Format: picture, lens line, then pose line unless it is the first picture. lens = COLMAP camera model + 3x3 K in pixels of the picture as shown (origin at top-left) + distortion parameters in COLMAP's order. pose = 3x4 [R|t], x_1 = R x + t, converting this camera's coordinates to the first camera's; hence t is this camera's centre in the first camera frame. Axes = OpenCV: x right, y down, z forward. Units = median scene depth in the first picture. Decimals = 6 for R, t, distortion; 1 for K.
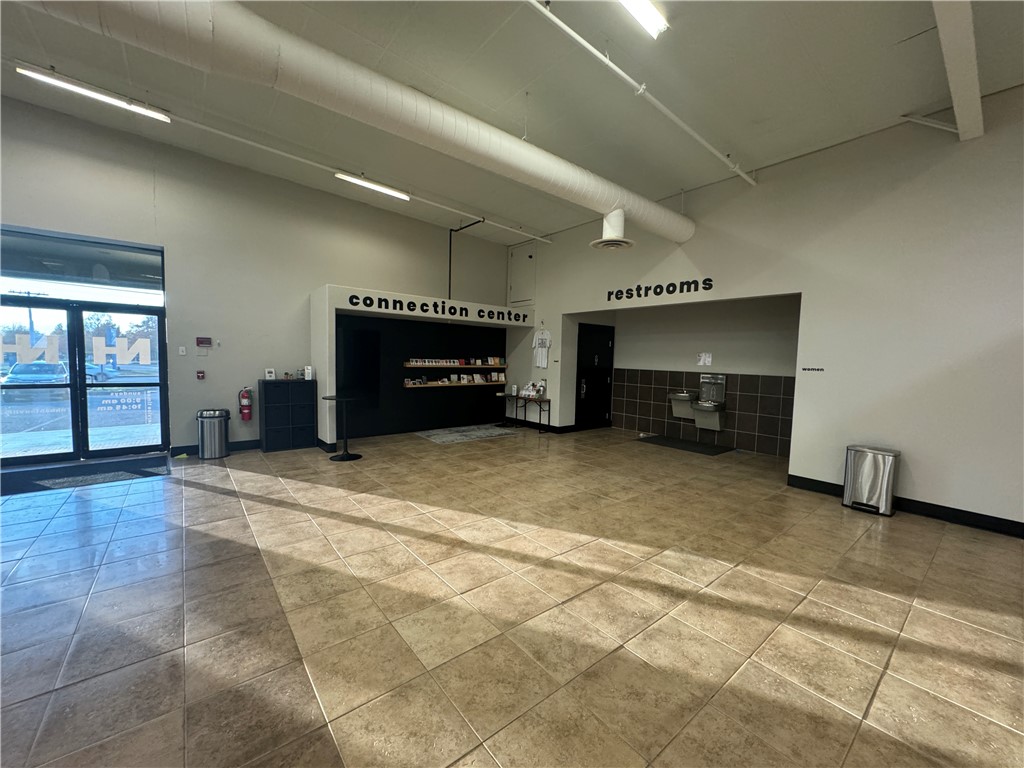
lens RADIAL K [[408.0, 0, 512.0], [0, 408.0, 384.0], [0, 0, 1]] dist [-0.001472, -0.000156]
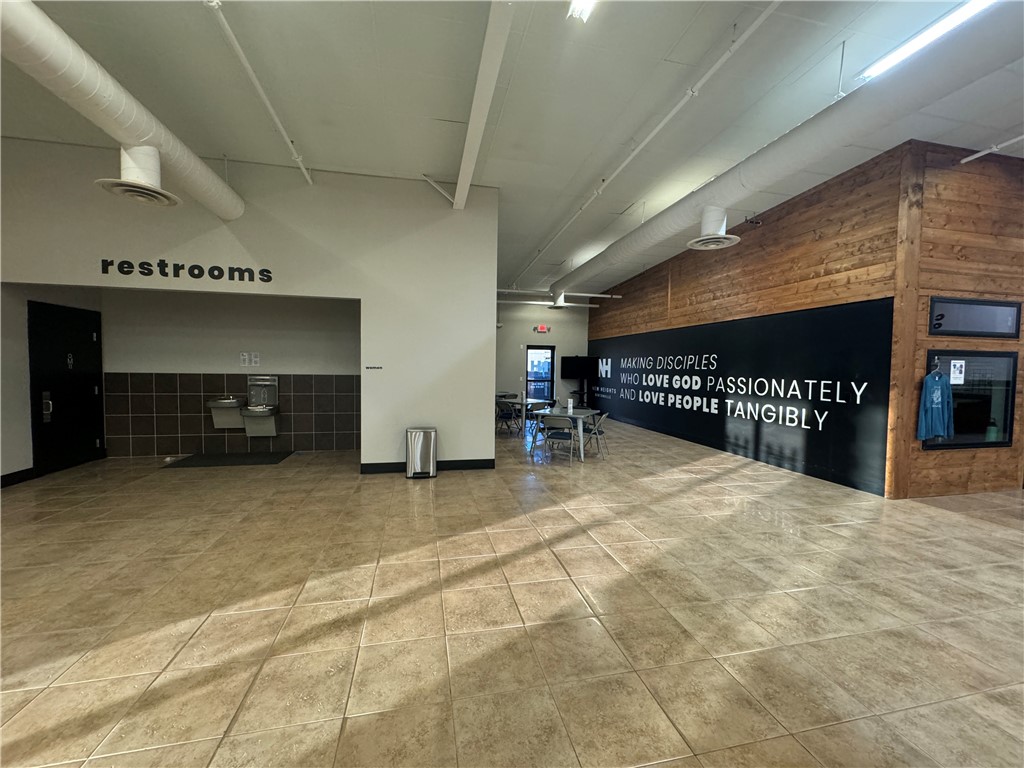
lens RADIAL K [[408.0, 0, 512.0], [0, 408.0, 384.0], [0, 0, 1]] dist [-0.001472, -0.000156]
pose [[0.442467, -0.058016, 0.894906, -0.163328], [0.057006, 0.997707, 0.036495, -0.013918], [-0.894971, 0.034867, 0.444760, 0.205537]]
